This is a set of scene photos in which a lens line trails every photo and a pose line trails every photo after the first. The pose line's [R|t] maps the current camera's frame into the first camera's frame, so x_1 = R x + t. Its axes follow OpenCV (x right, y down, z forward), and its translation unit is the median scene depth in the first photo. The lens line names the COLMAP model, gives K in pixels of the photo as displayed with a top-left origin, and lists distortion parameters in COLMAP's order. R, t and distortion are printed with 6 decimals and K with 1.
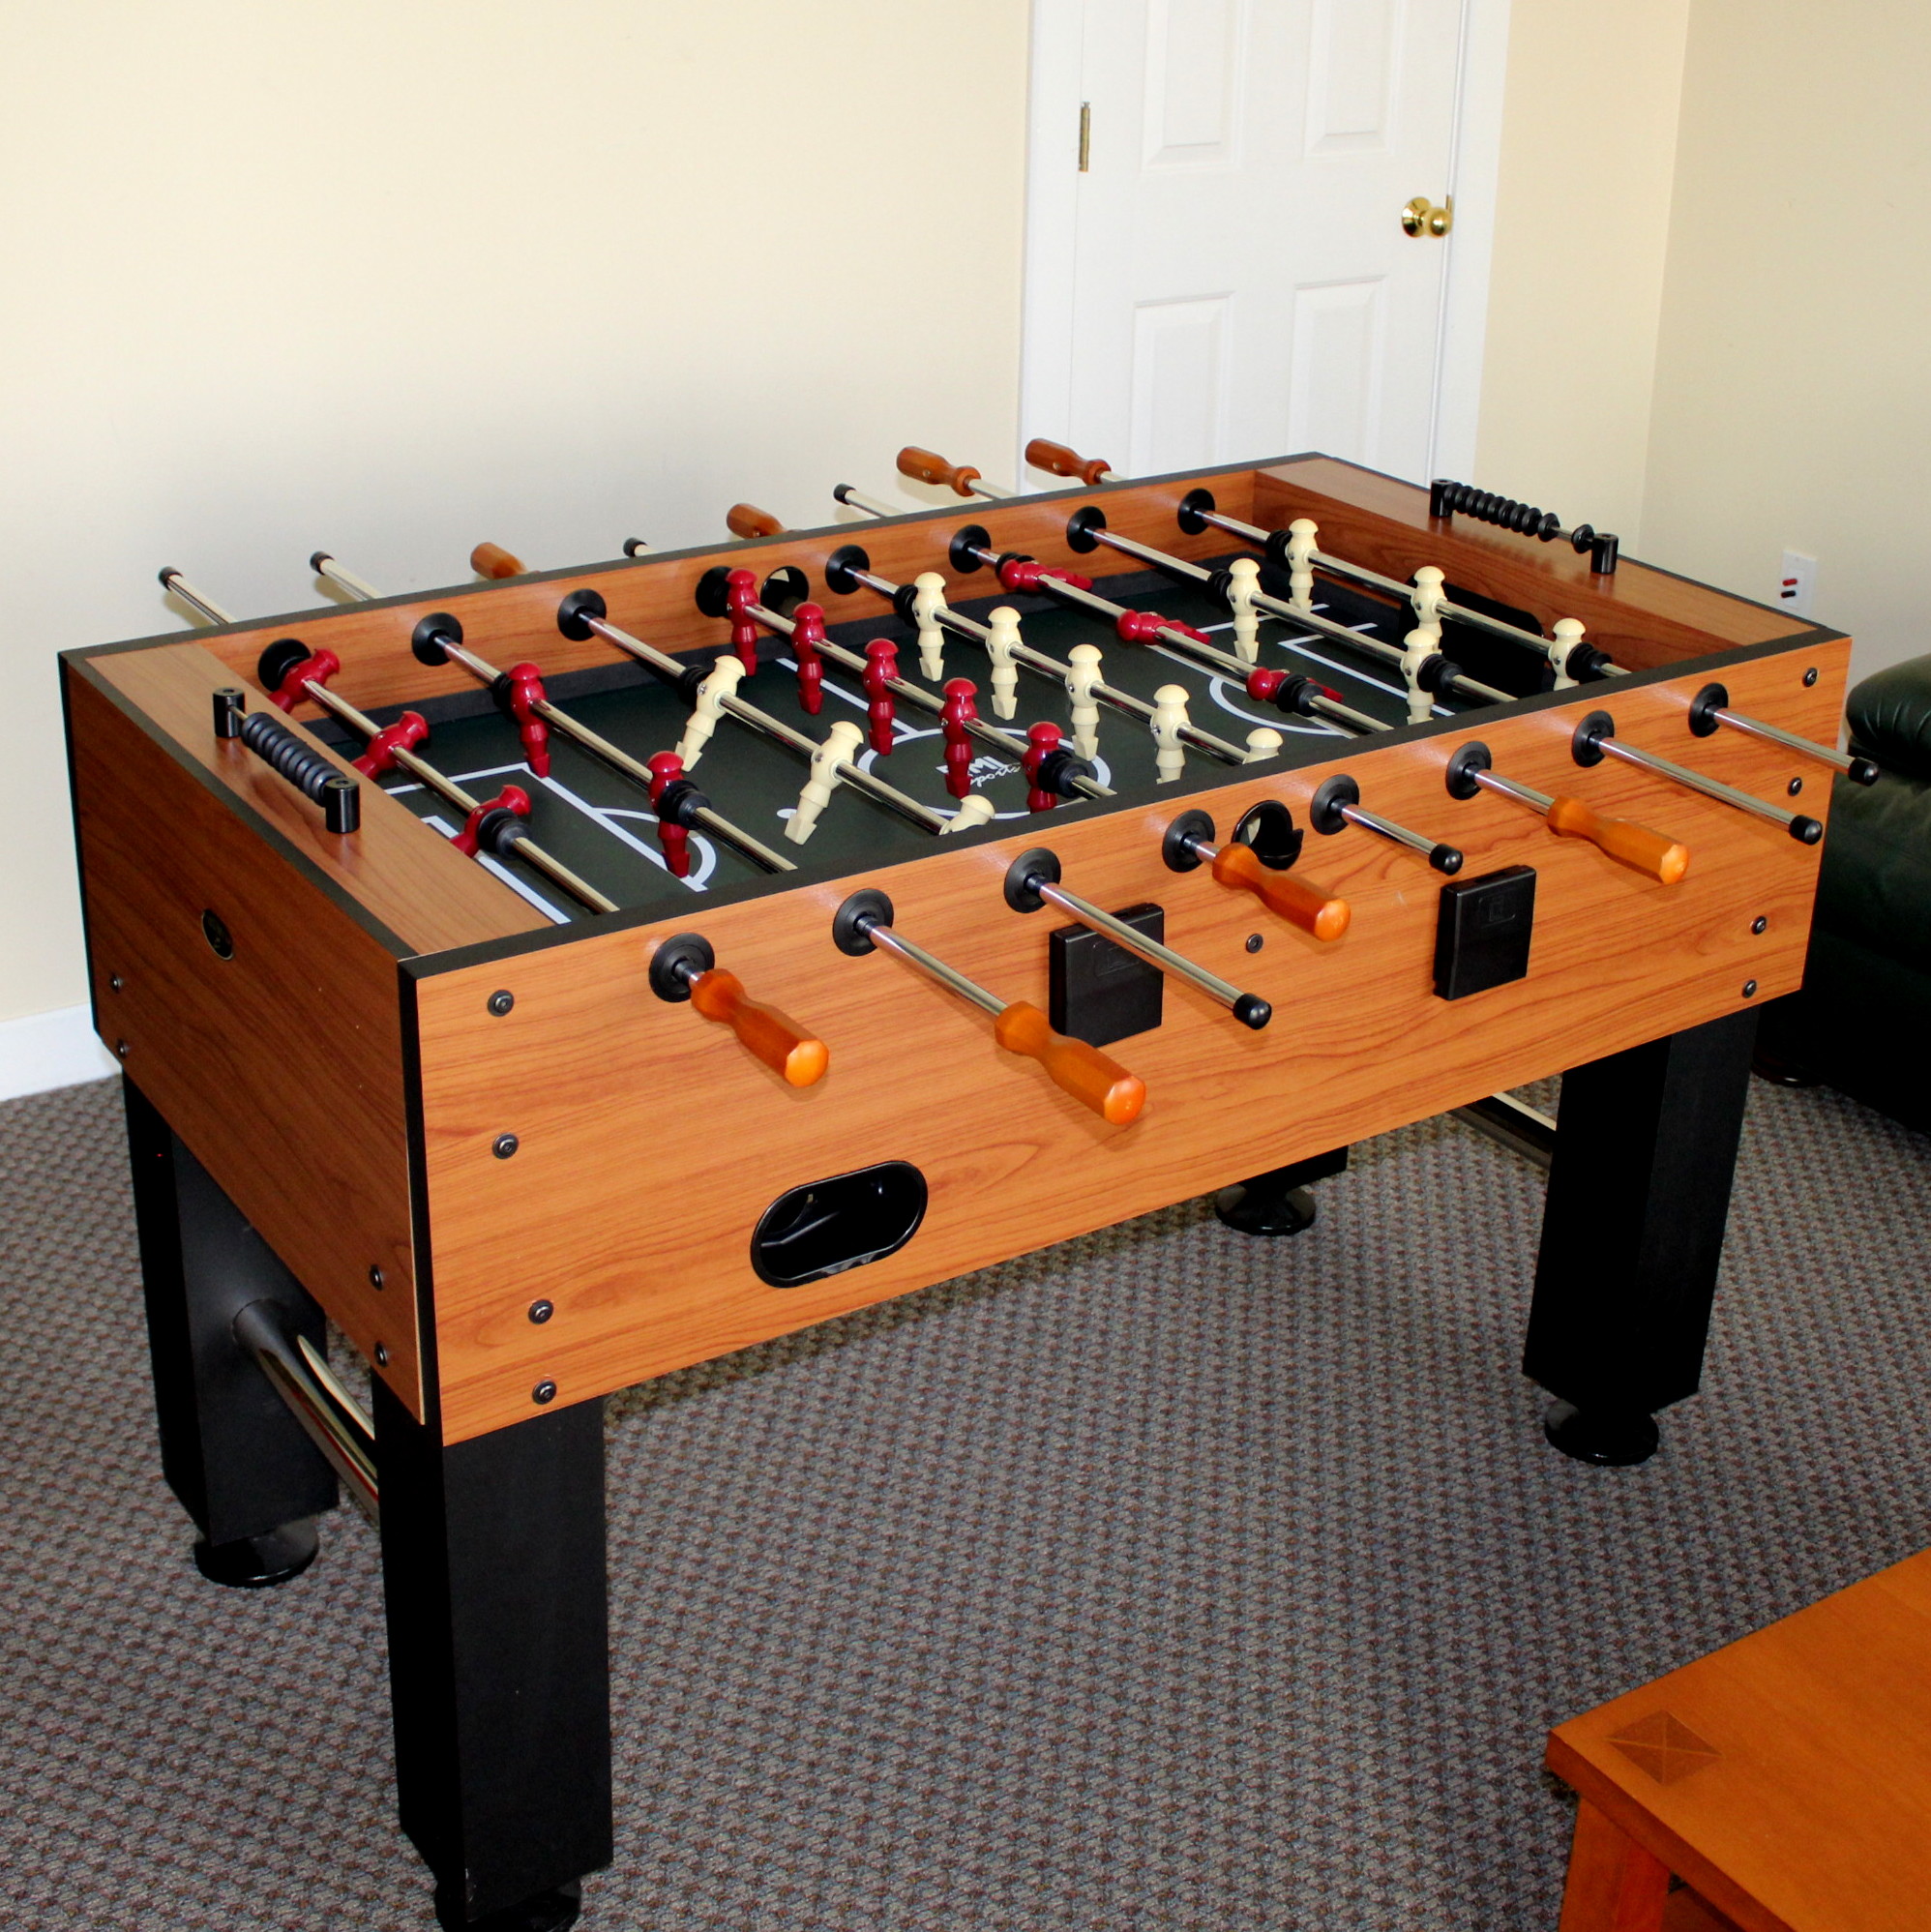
lens RADIAL K [[2769.7, 0, 965.5], [0, 2769.7, 966.0], [0, 0, 1]] dist [-0.144390, -0.029741]
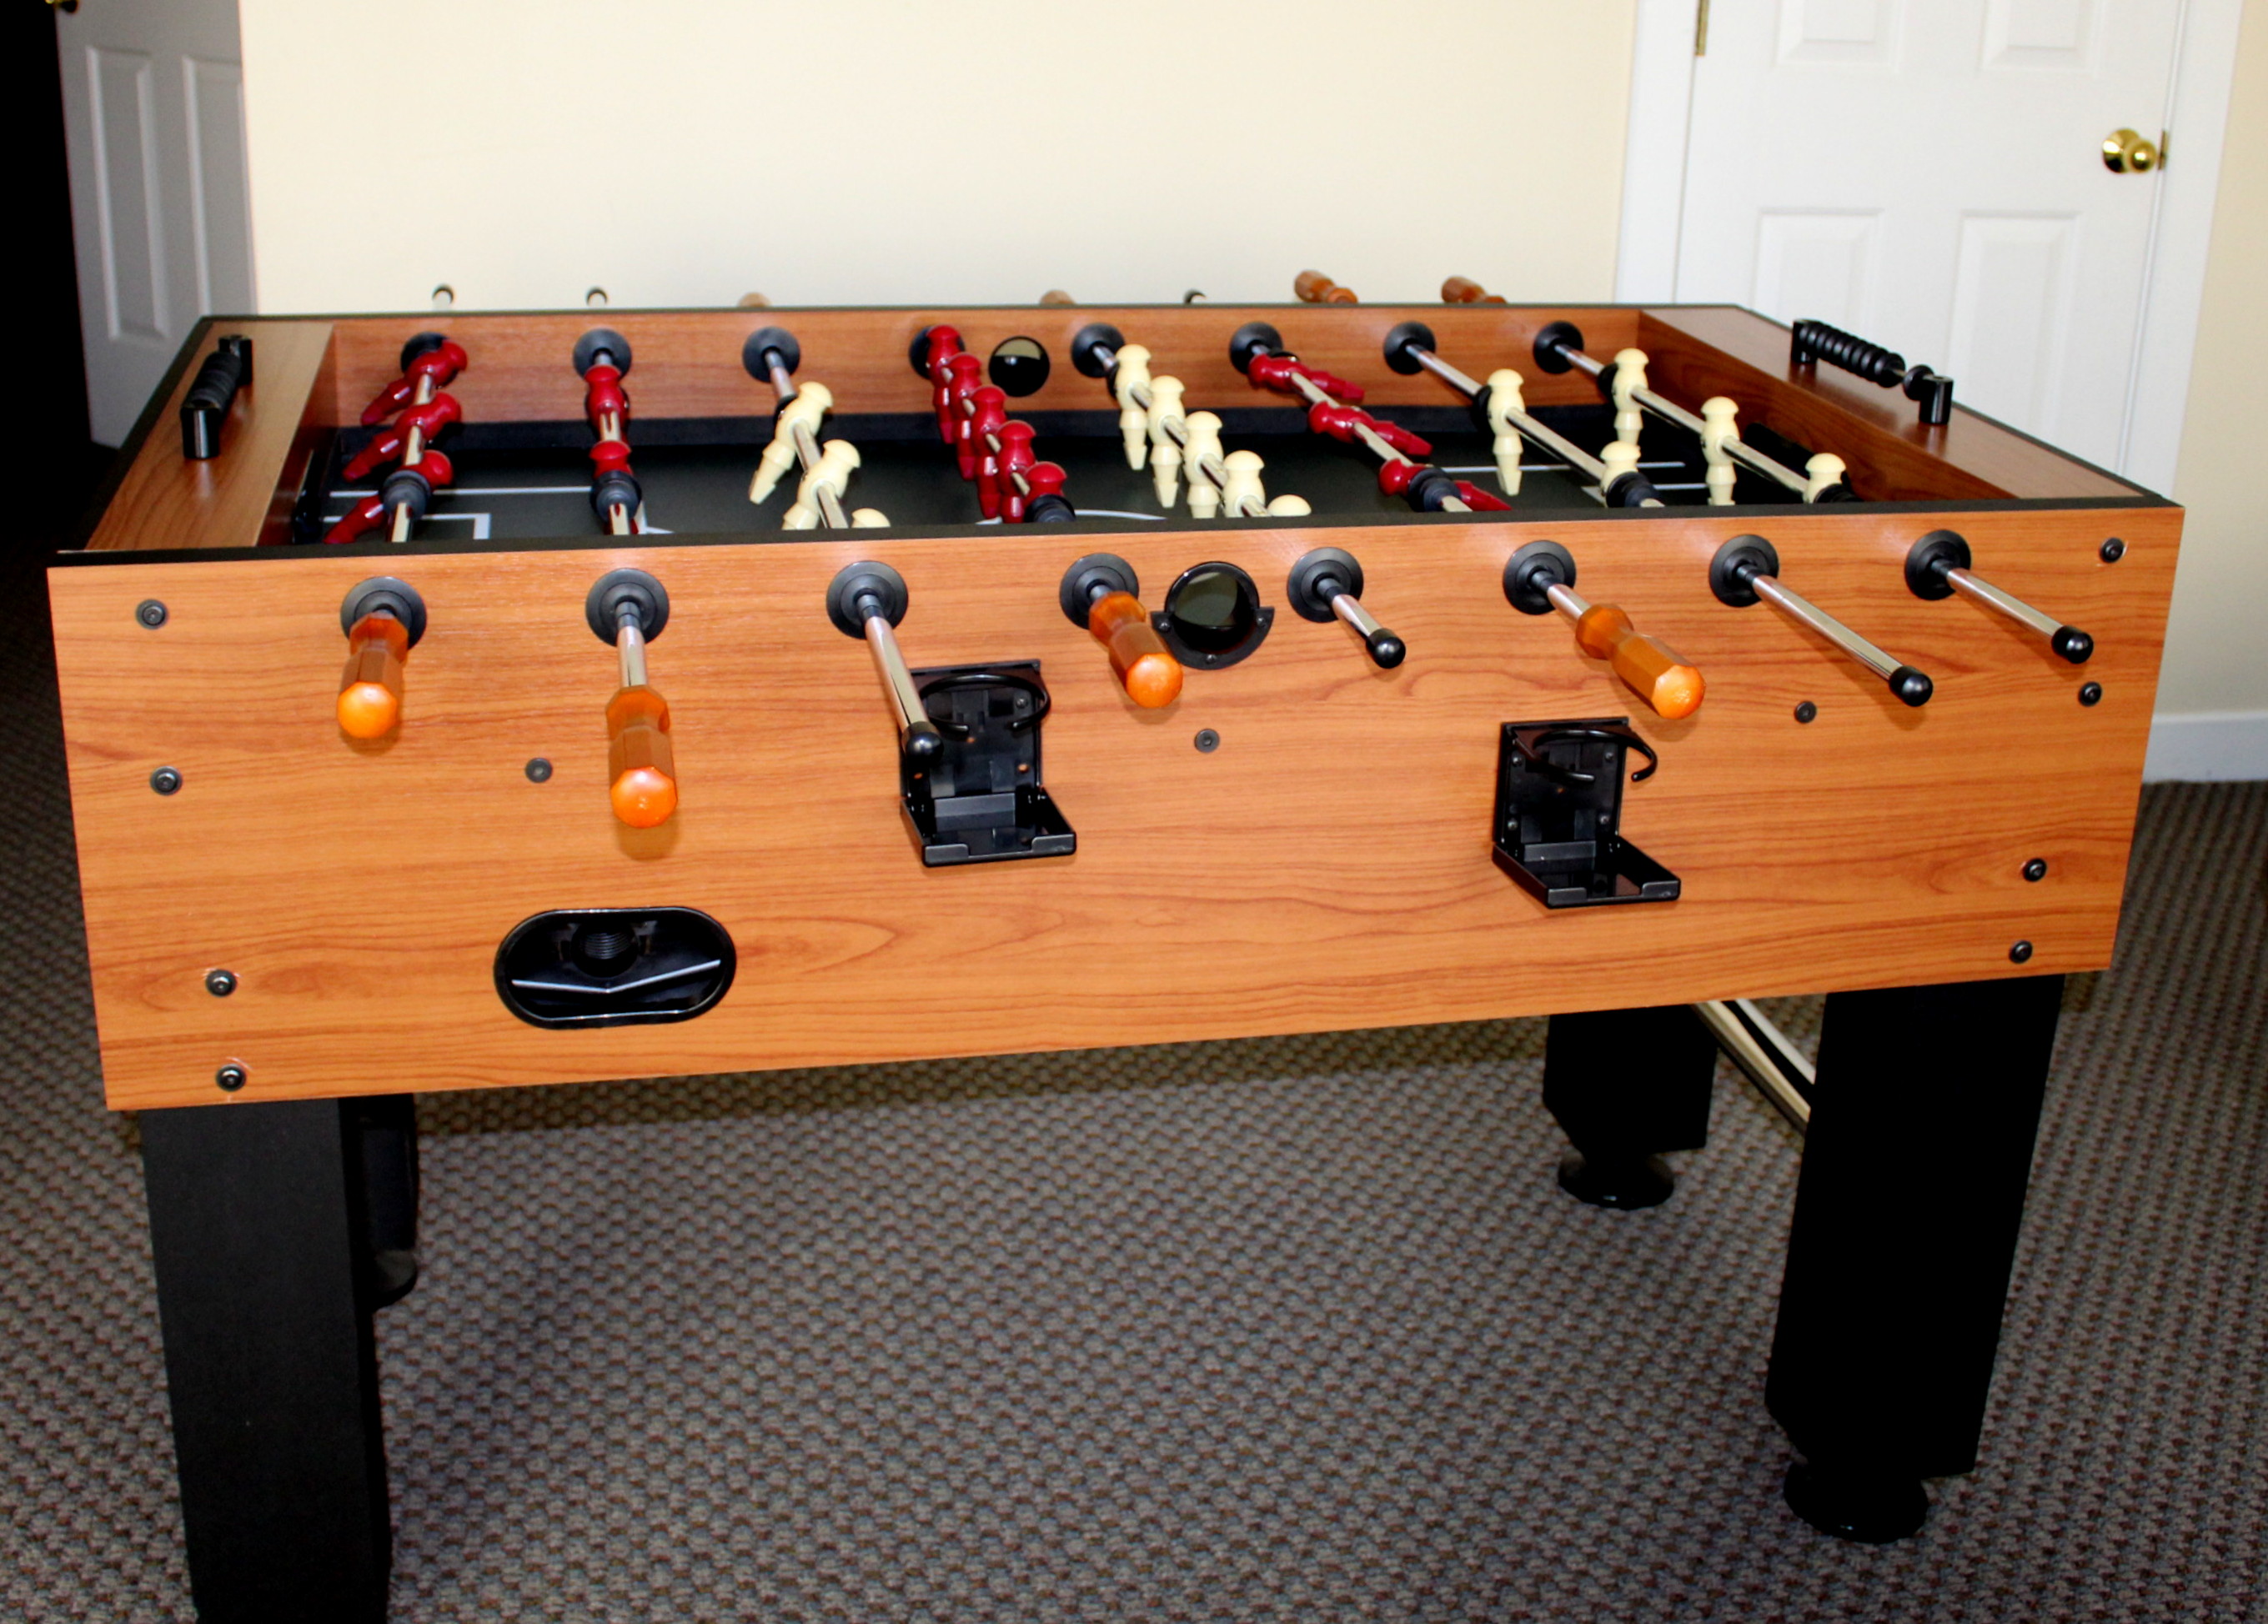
lens RADIAL K [[2592.0, 0, 1133.3], [0, 2592.0, 758.9], [0, 0, 1]] dist [-0.143379, 0.065383]
pose [[0.928165, 0.137364, -0.345892, 0.305886], [-0.166394, 0.984494, -0.055529, 0.037962], [0.332901, 0.109095, 0.936630, 0.237426]]
